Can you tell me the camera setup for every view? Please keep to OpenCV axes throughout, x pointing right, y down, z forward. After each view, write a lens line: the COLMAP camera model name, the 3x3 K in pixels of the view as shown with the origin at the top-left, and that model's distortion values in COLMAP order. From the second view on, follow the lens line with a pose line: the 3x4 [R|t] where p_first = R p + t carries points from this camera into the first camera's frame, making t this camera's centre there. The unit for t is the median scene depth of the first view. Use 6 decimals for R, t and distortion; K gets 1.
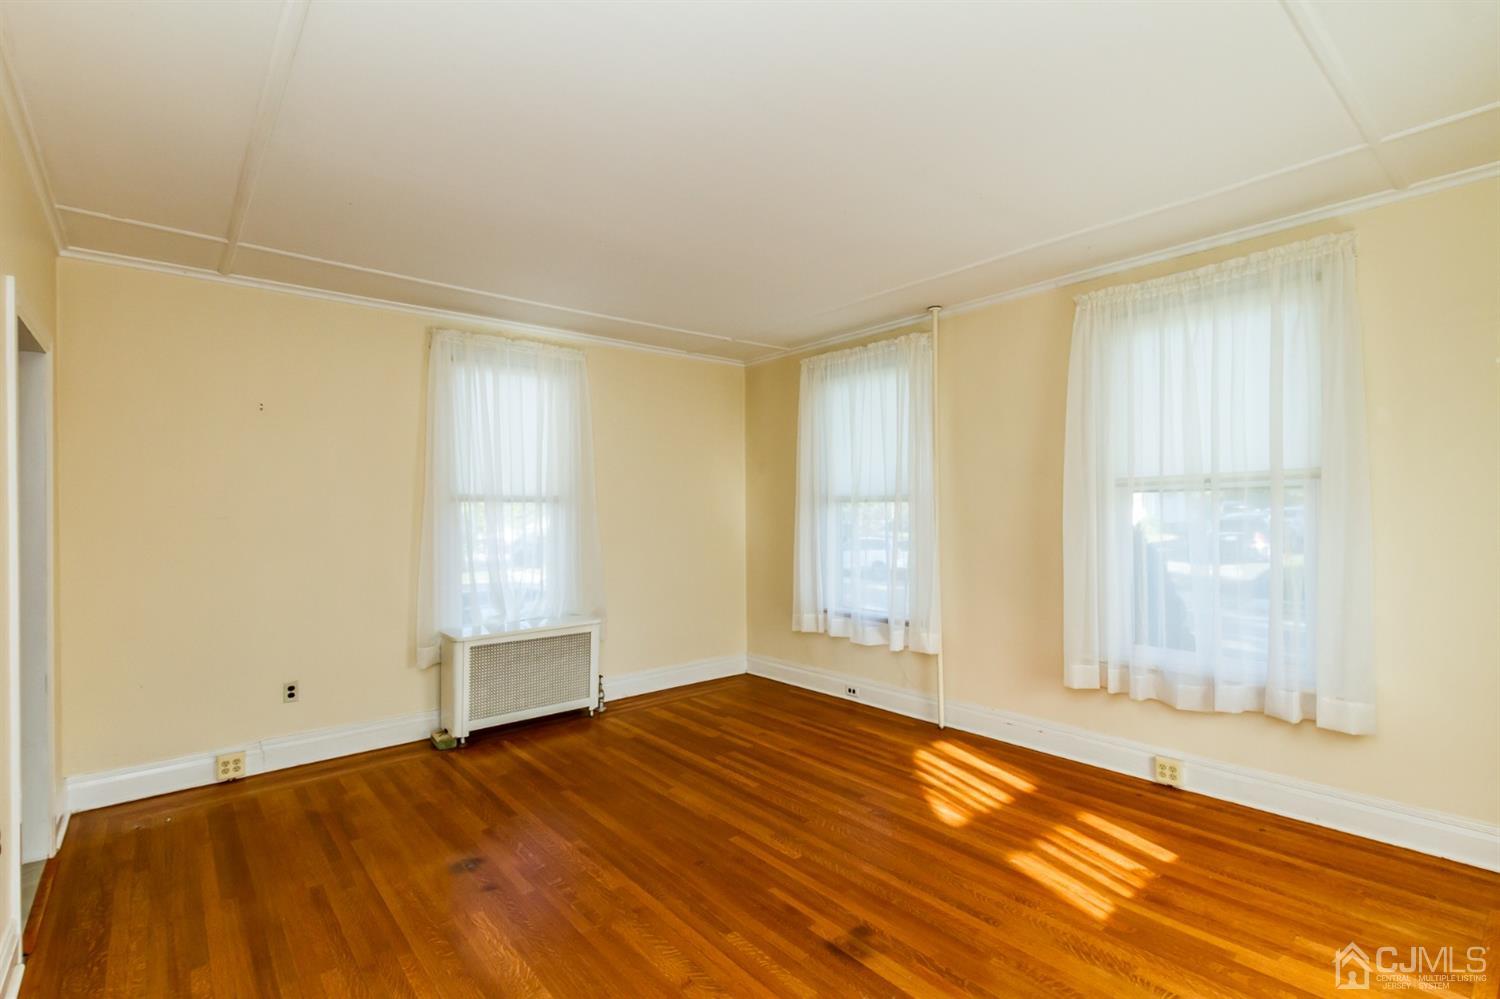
lens RADIAL K [[682.9, 0, 736.6], [0, 682.9, 494.5], [0, 0, 1]] dist [0.010271, -0.001358]
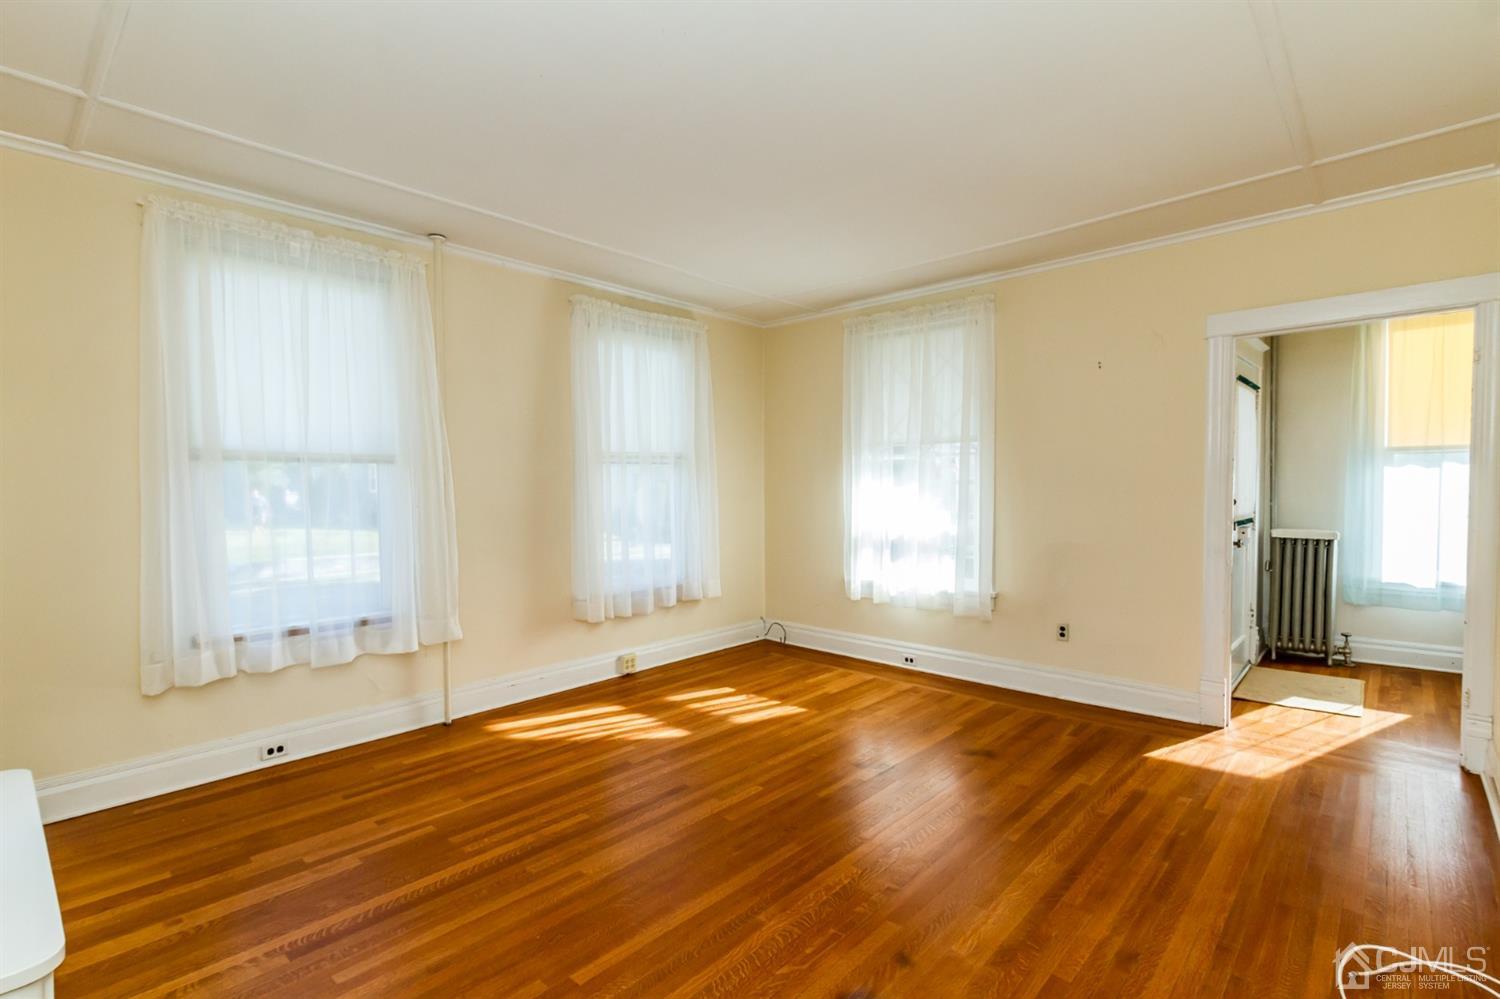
lens RADIAL K [[682.9, 0, 756.3], [0, 682.9, 495.5], [0, 0, 1]] dist [0.010271, -0.001358]
pose [[-0.121966, -0.004735, 0.992523, -0.781667], [-0.013362, 0.999906, 0.003129, 0.053124], [-0.992444, -0.012880, -0.122018, 0.914451]]
